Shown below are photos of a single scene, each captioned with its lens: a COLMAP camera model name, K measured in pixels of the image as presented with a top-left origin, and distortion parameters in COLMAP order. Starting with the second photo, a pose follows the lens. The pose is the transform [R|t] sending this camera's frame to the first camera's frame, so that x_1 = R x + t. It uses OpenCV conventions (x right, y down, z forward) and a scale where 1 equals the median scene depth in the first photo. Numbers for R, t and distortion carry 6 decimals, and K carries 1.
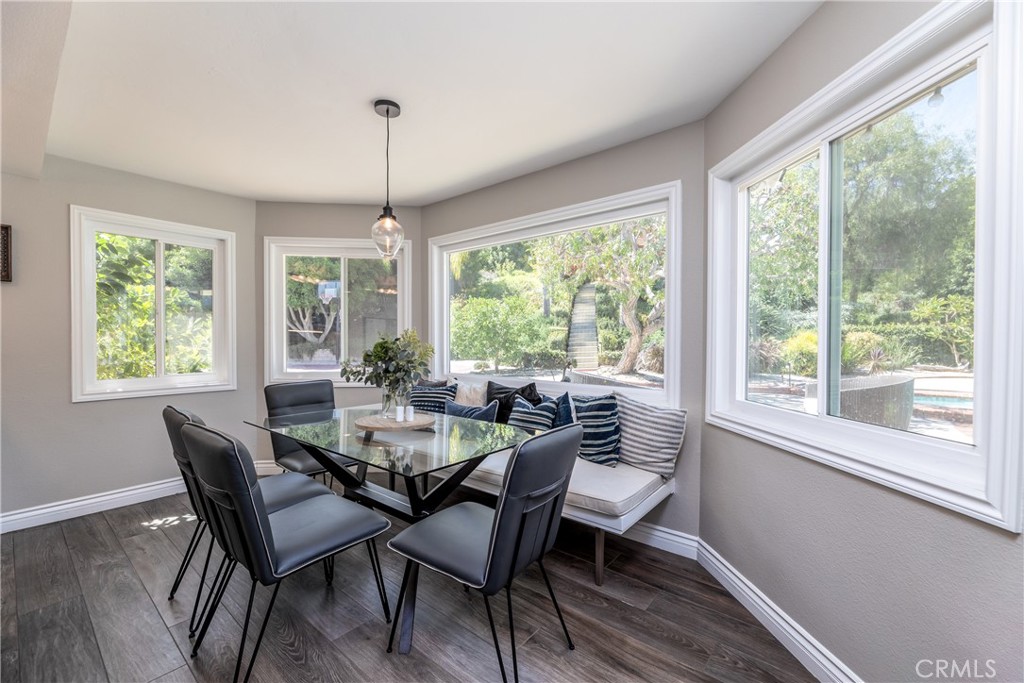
lens RADIAL K [[416.4, 0, 512.0], [0, 416.4, 341.5], [0, 0, 1]] dist [-0.000431, -0.000047]
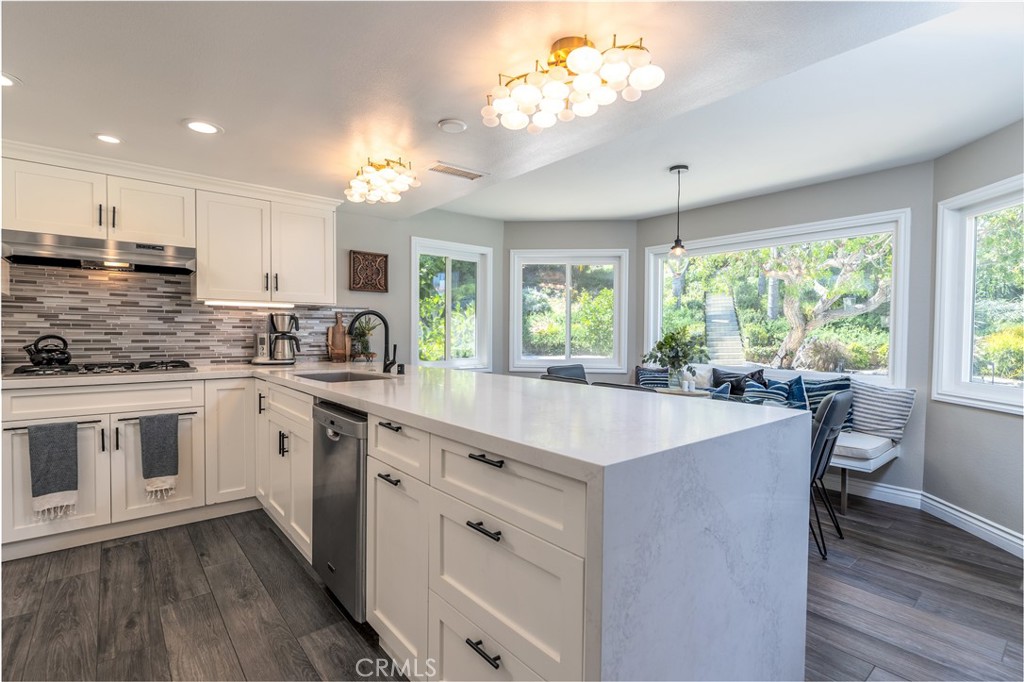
lens RADIAL K [[484.4, 0, 512.0], [0, 484.4, 341.0], [0, 0, 1]] dist [0.001003, 0.000547]
pose [[0.983114, 0.008092, -0.182814, -0.446615], [-0.006028, 0.999912, 0.011844, 0.003833], [0.182893, -0.010542, 0.983076, -0.585184]]
